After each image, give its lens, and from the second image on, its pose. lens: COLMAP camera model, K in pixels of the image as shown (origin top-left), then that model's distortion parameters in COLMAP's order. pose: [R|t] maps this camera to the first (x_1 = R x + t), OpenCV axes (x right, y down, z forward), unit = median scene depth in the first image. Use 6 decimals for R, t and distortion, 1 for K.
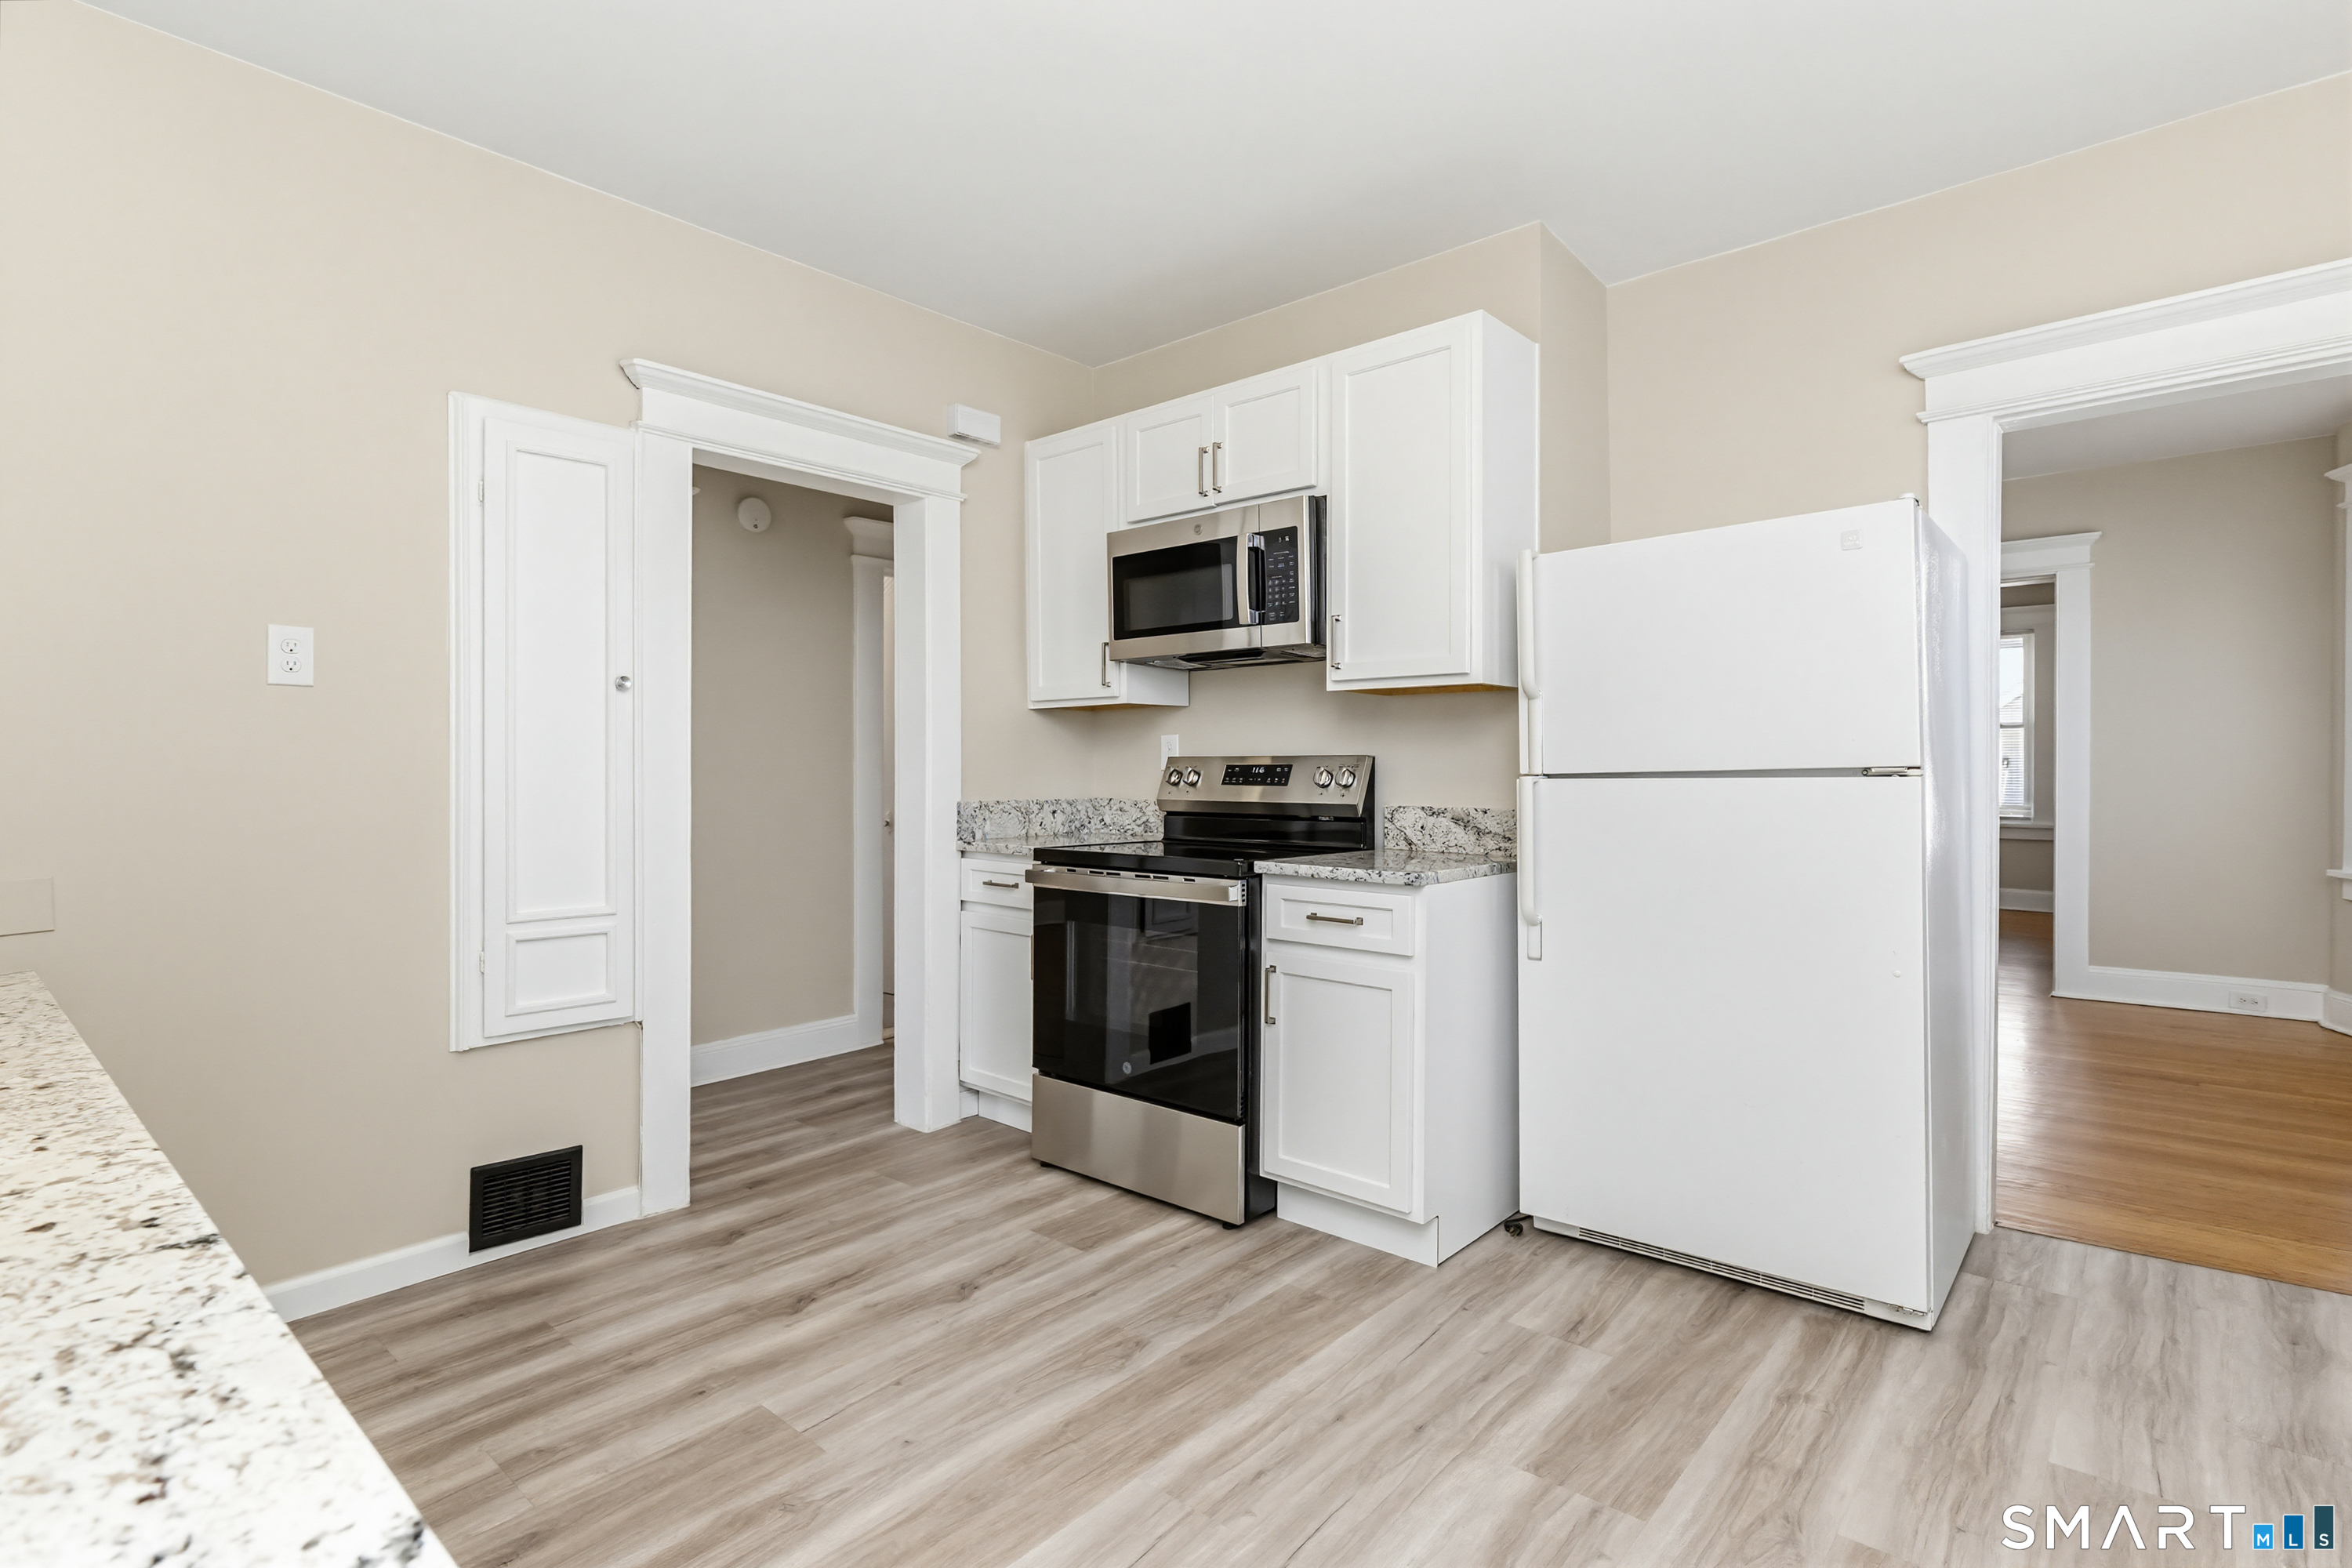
lens RADIAL K [[1156.1, 0, 1156.3], [0, 1156.1, 762.7], [0, 0, 1]] dist [-0.001467, -0.001014]
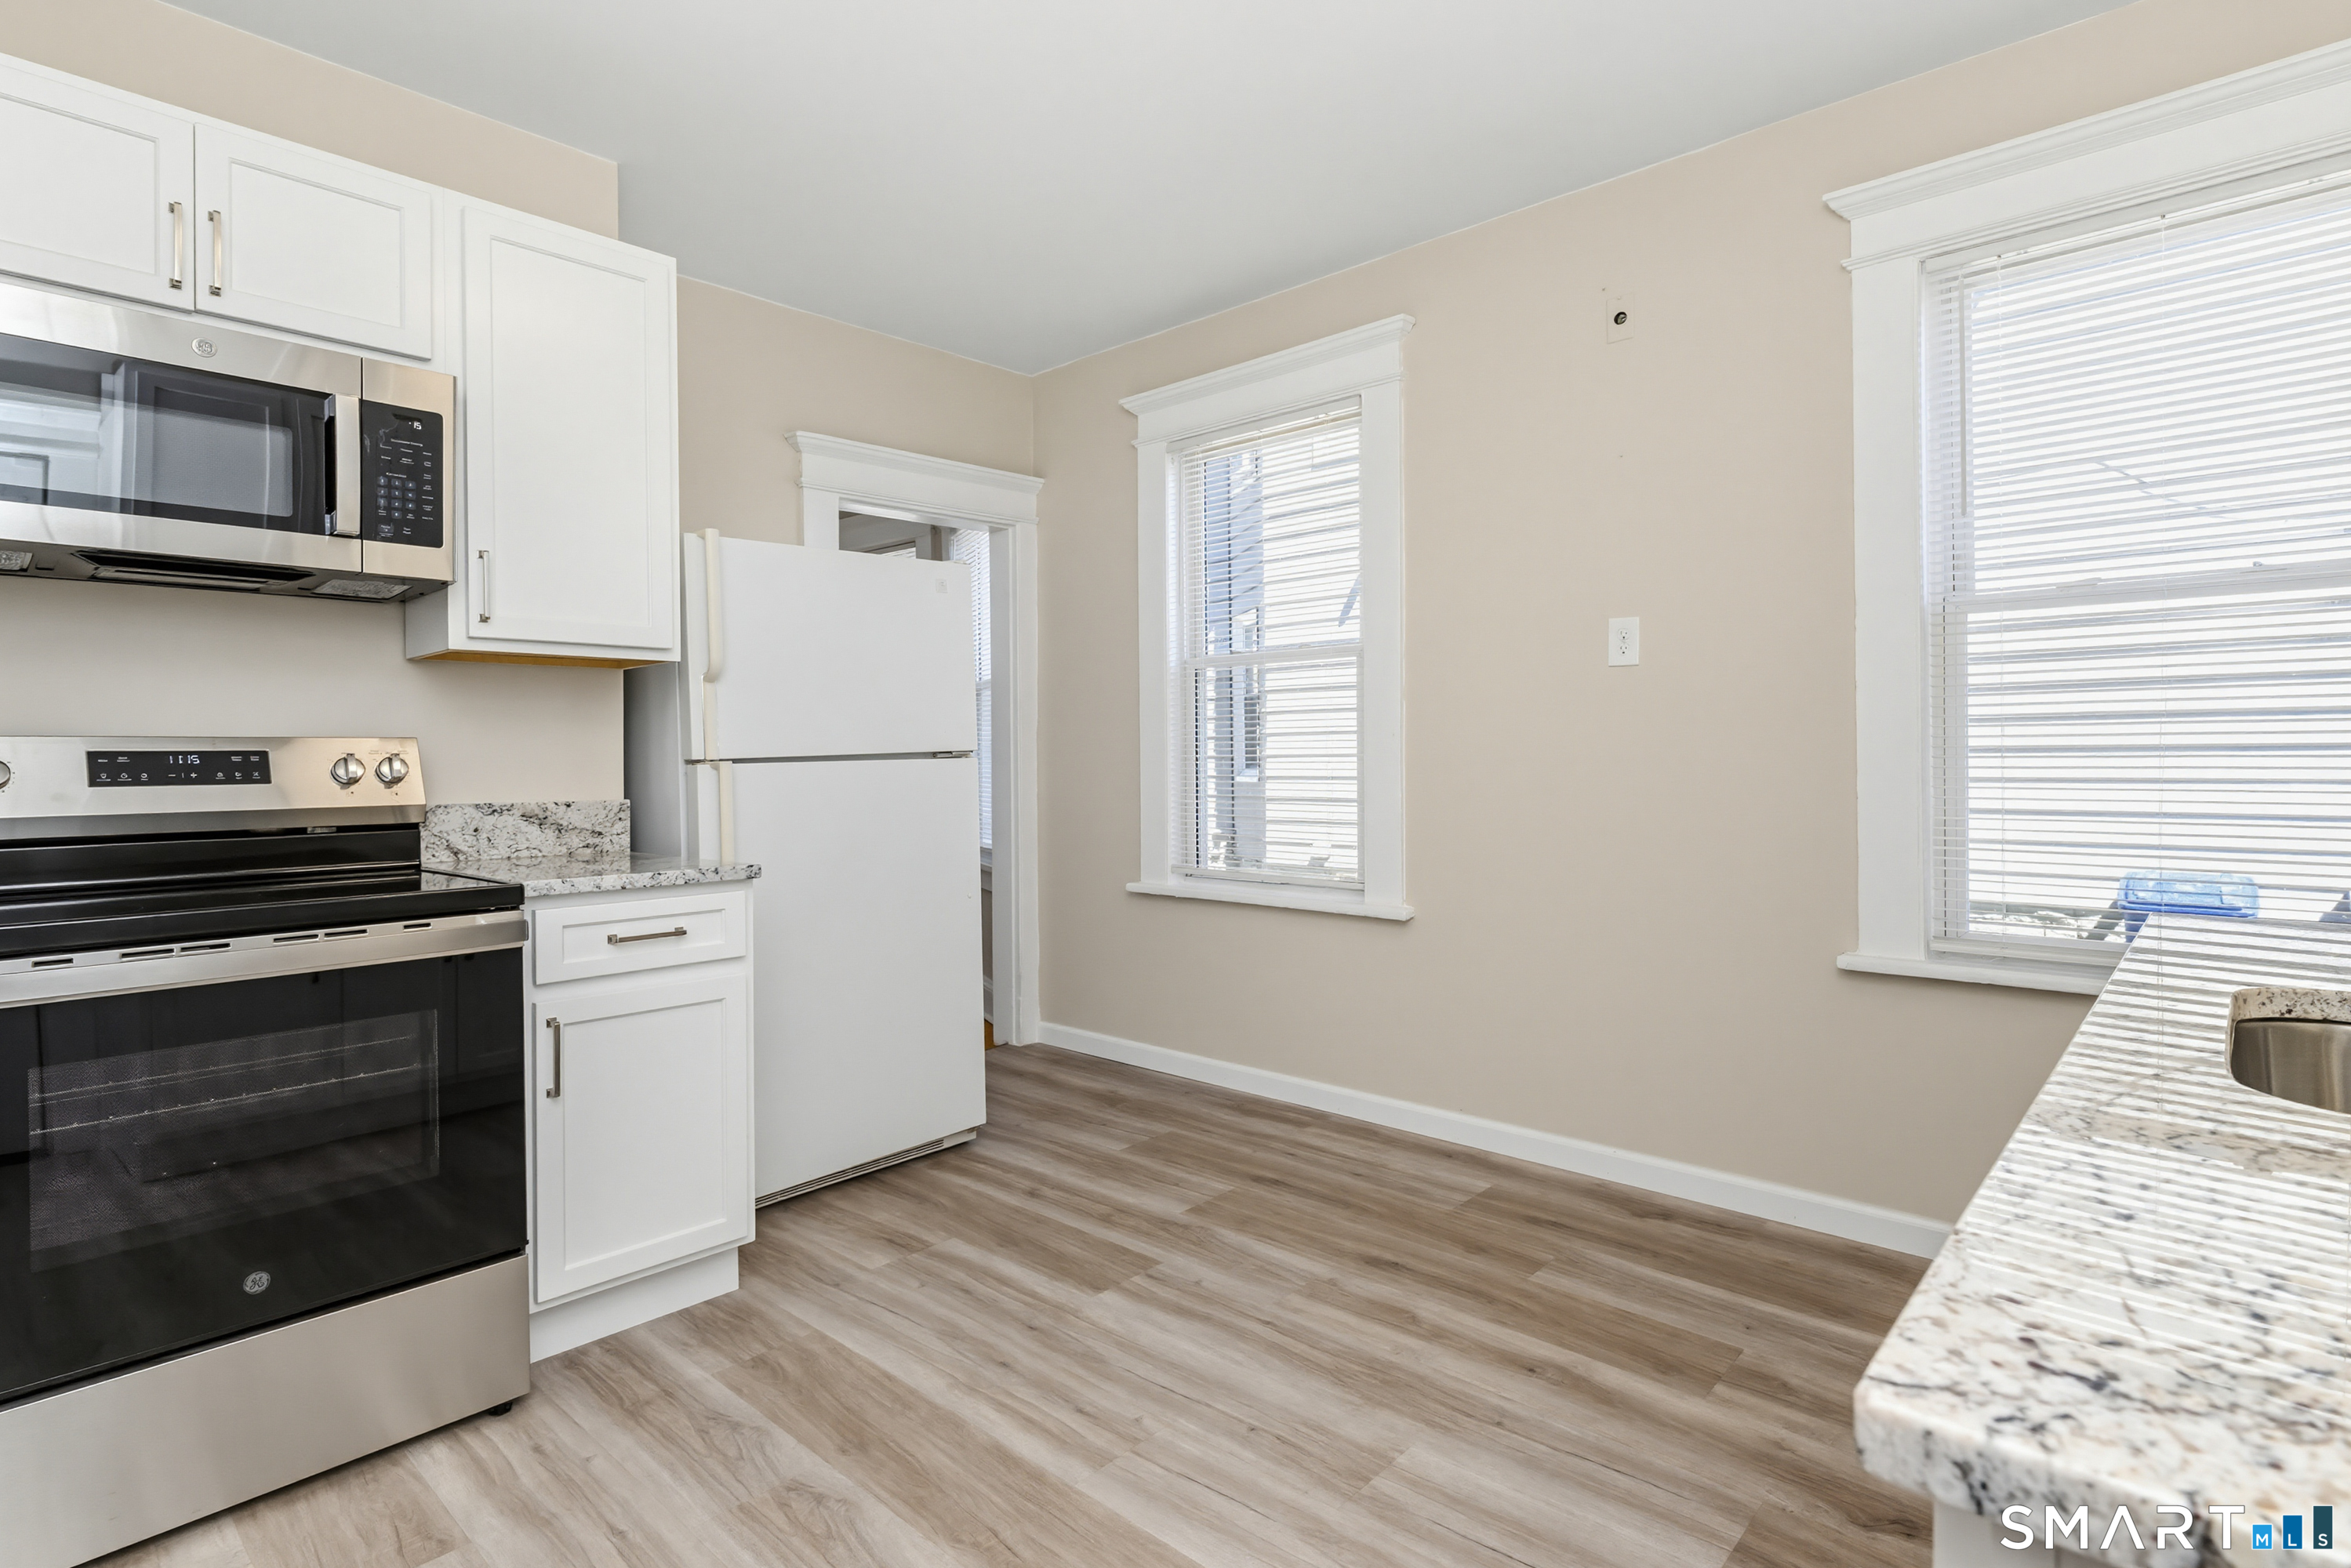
lens RADIAL K [[1155.5, 0, 1179.1], [0, 1155.5, 755.9], [0, 0, 1]] dist [-0.001467, -0.001014]
pose [[0.012582, -0.000643, 0.999921, -0.580498], [0.006691, 0.999977, 0.000559, 0.008443], [-0.999898, 0.006683, 0.012586, 0.536241]]
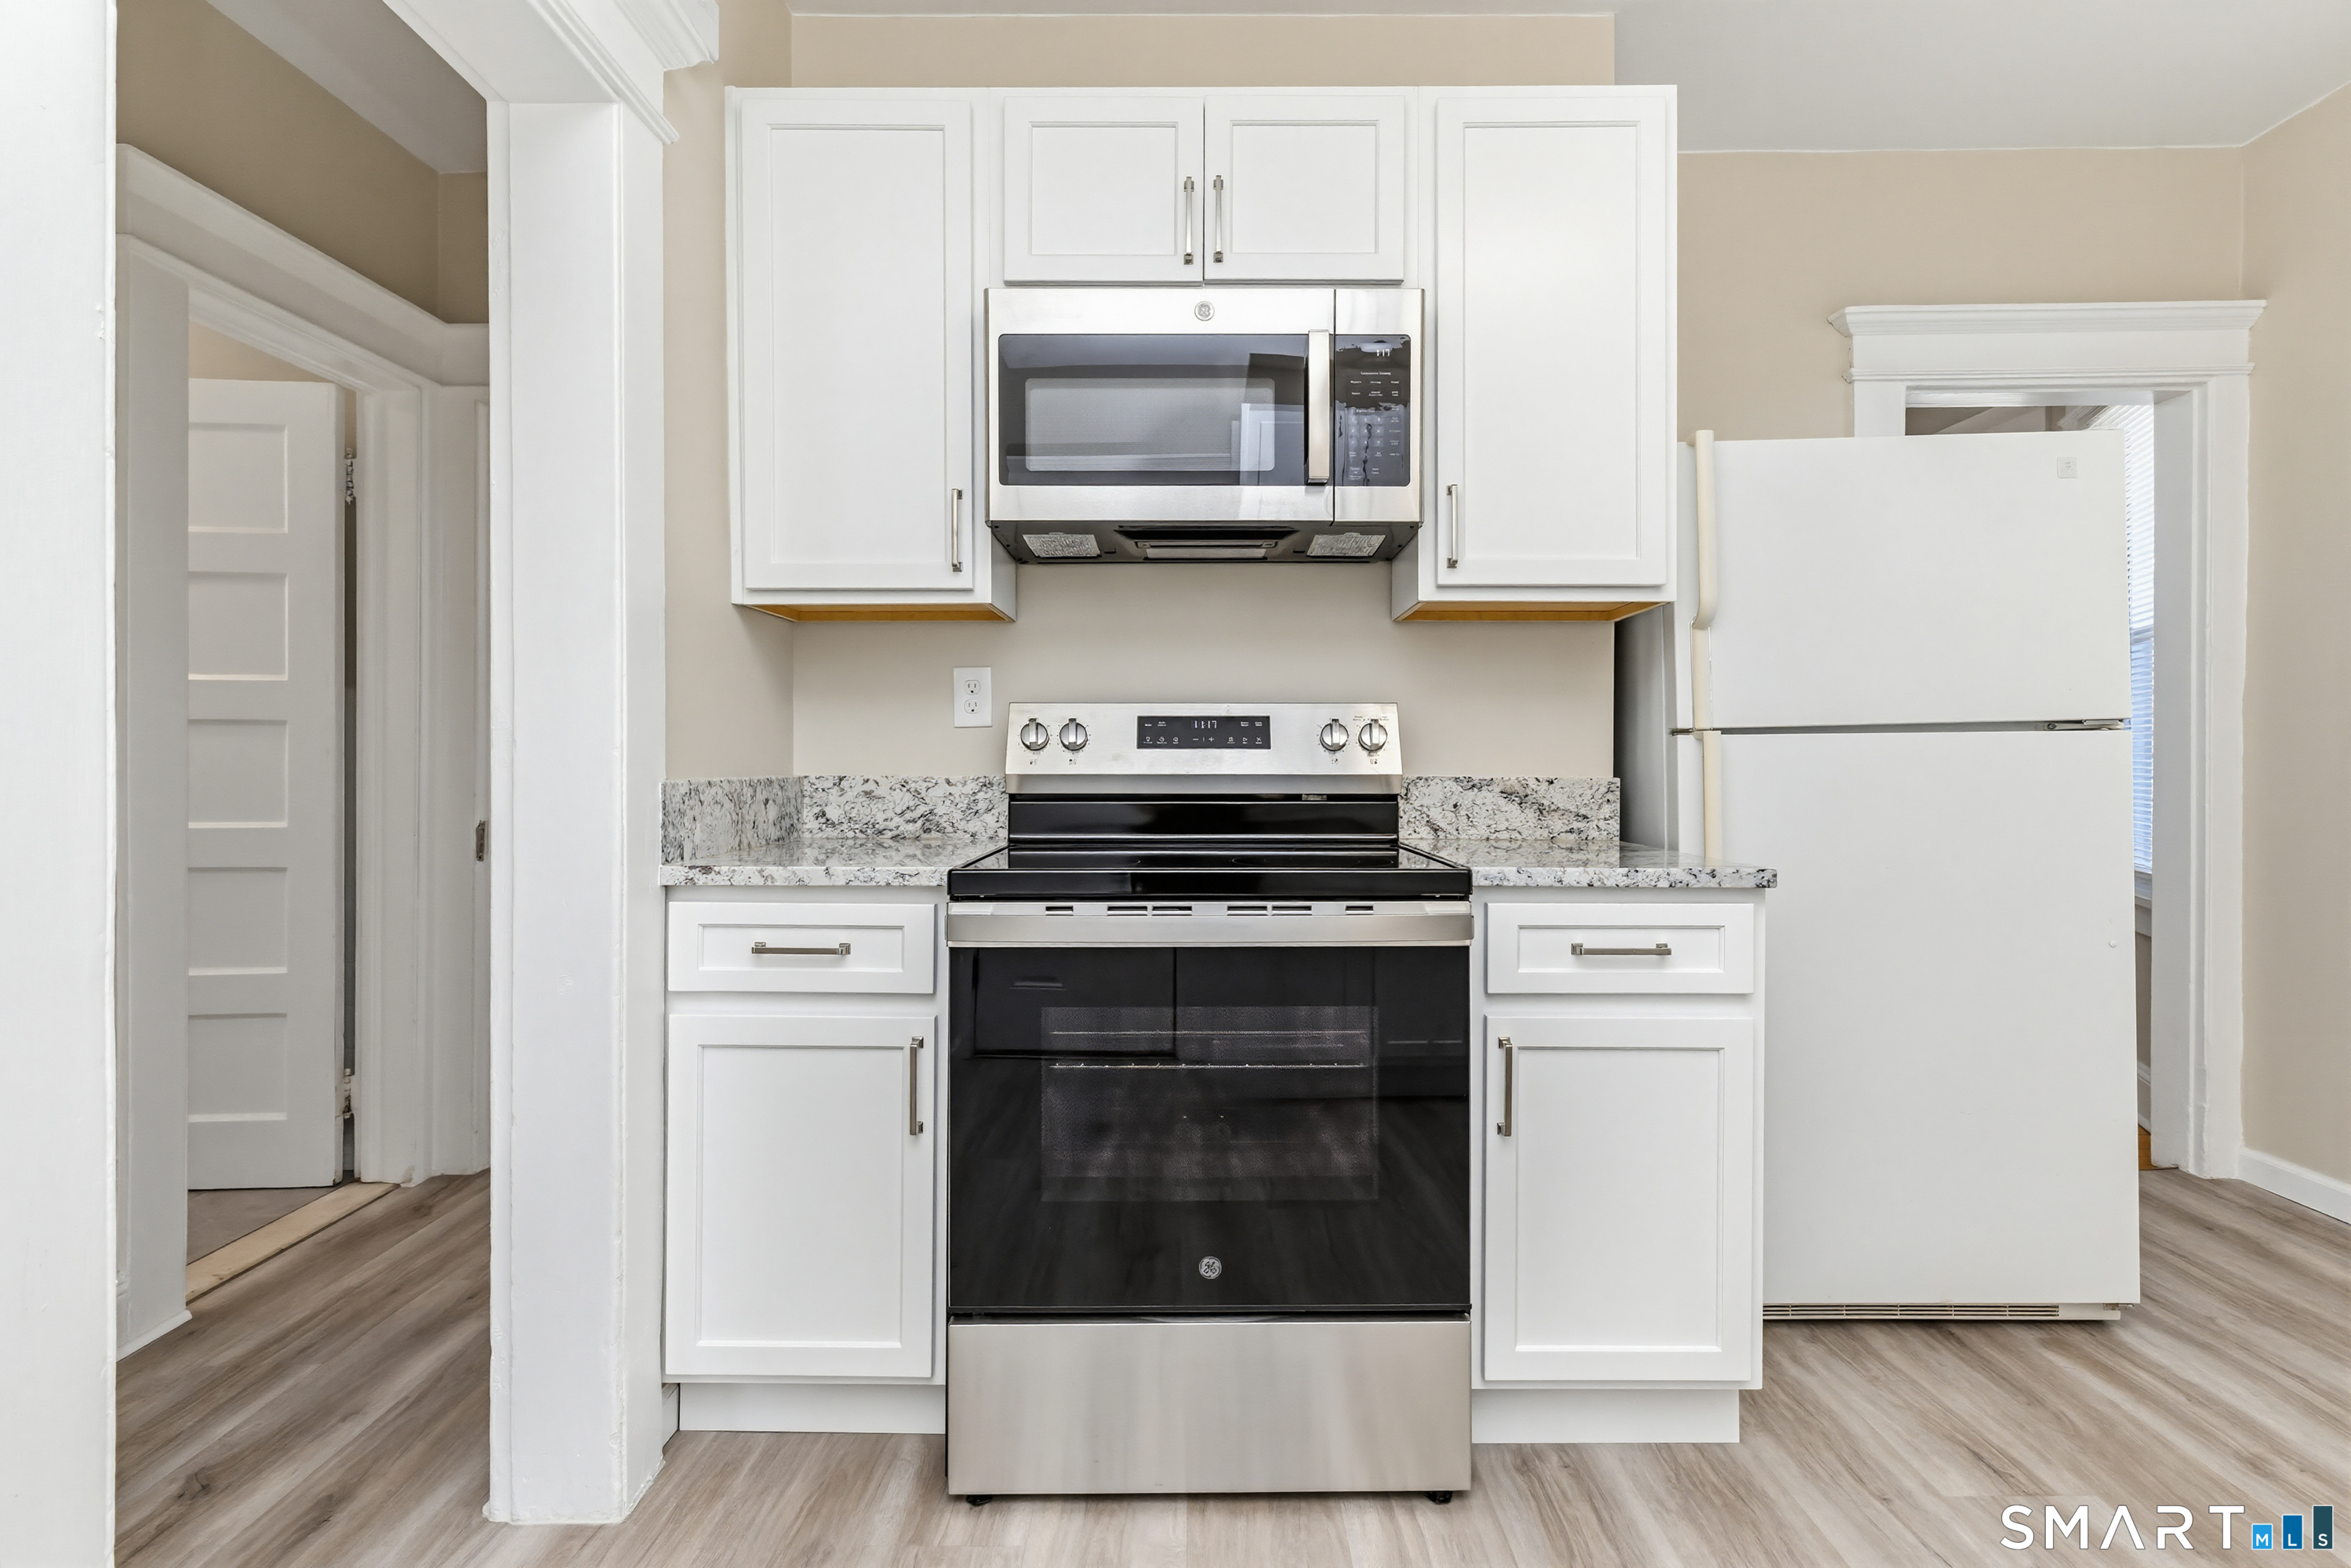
lens RADIAL K [[1155.5, 0, 1217.2], [0, 1155.5, 759.0], [0, 0, 1]] dist [-0.001467, -0.001014]
pose [[0.739795, -0.000449, 0.672832, -0.380327], [-0.003730, 0.999982, 0.004768, 0.025137], [-0.672822, -0.006037, 0.739780, 0.598669]]
